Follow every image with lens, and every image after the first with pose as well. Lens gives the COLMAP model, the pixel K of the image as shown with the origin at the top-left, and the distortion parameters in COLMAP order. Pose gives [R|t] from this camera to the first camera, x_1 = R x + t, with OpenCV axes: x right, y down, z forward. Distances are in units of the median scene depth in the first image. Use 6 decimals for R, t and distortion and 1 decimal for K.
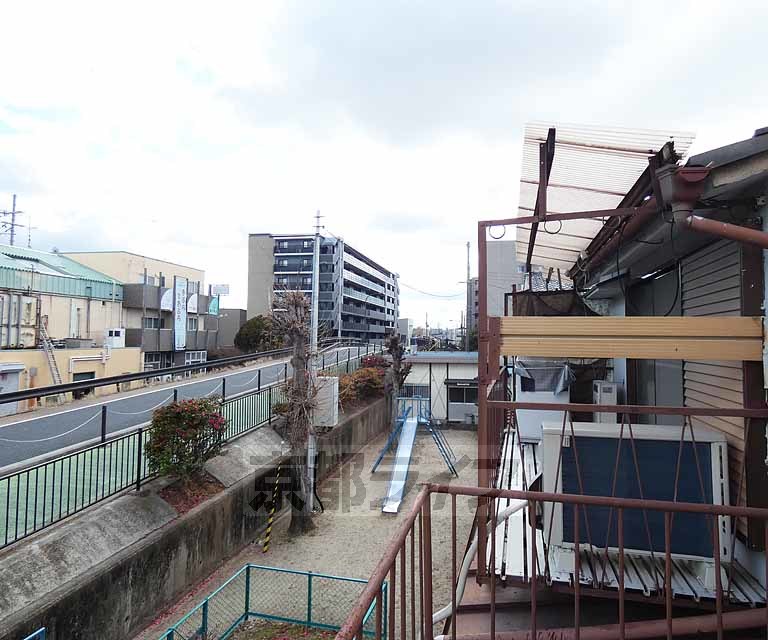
lens RADIAL K [[507.1, 0, 384.0], [0, 507.1, 320.0], [0, 0, 1]] dist [0.003384, -0.002662]
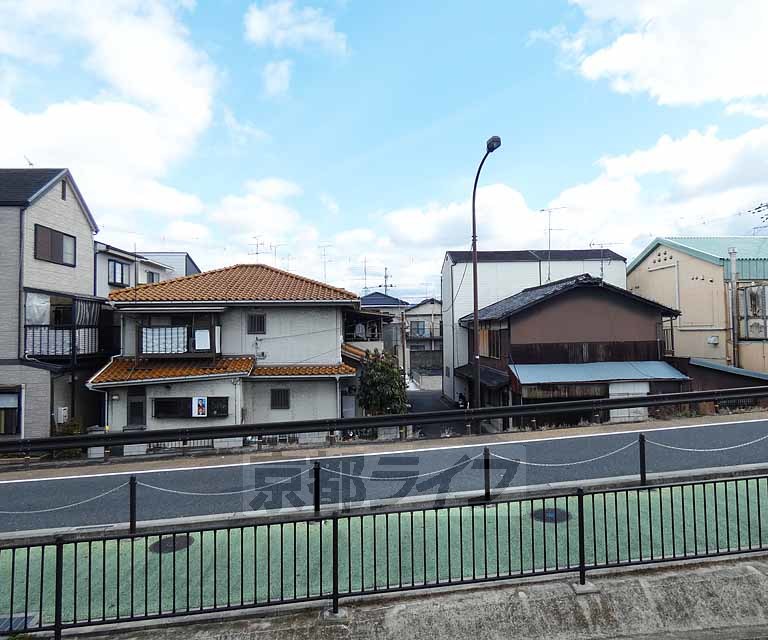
lens RADIAL K [[507.1, 0, 384.0], [0, 507.1, 320.0], [0, 0, 1]] dist [0.003384, -0.002662]
pose [[0.245771, -0.047755, -0.968151, 0.074864], [0.067861, 0.997183, -0.031960, 0.002978], [0.966949, -0.057845, 0.248320, 0.468837]]
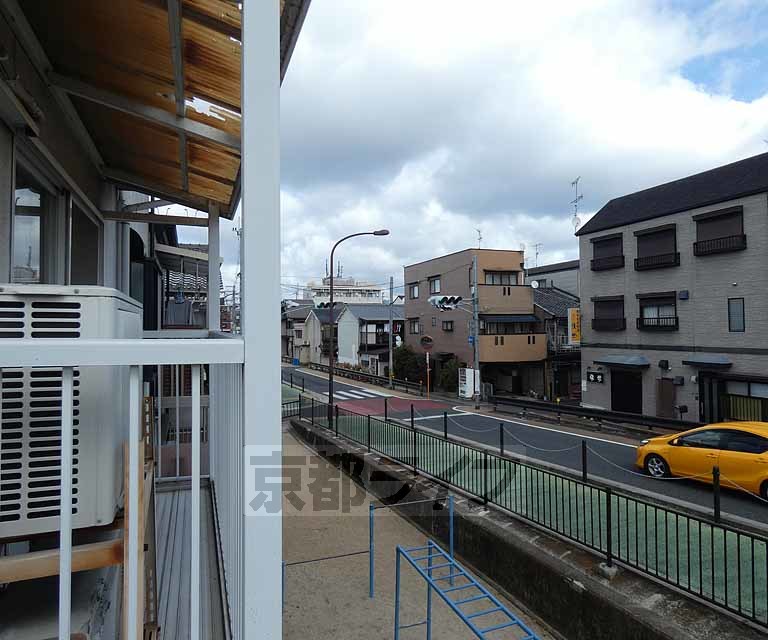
lens RADIAL K [[507.1, 0, 384.0], [0, 507.1, 320.0], [0, 0, 1]] dist [0.003384, -0.002662]
pose [[-0.833640, -0.029009, -0.551546, 0.246125], [0.007521, 0.997931, -0.063855, 0.011328], [0.552257, -0.057380, -0.831697, 1.556395]]
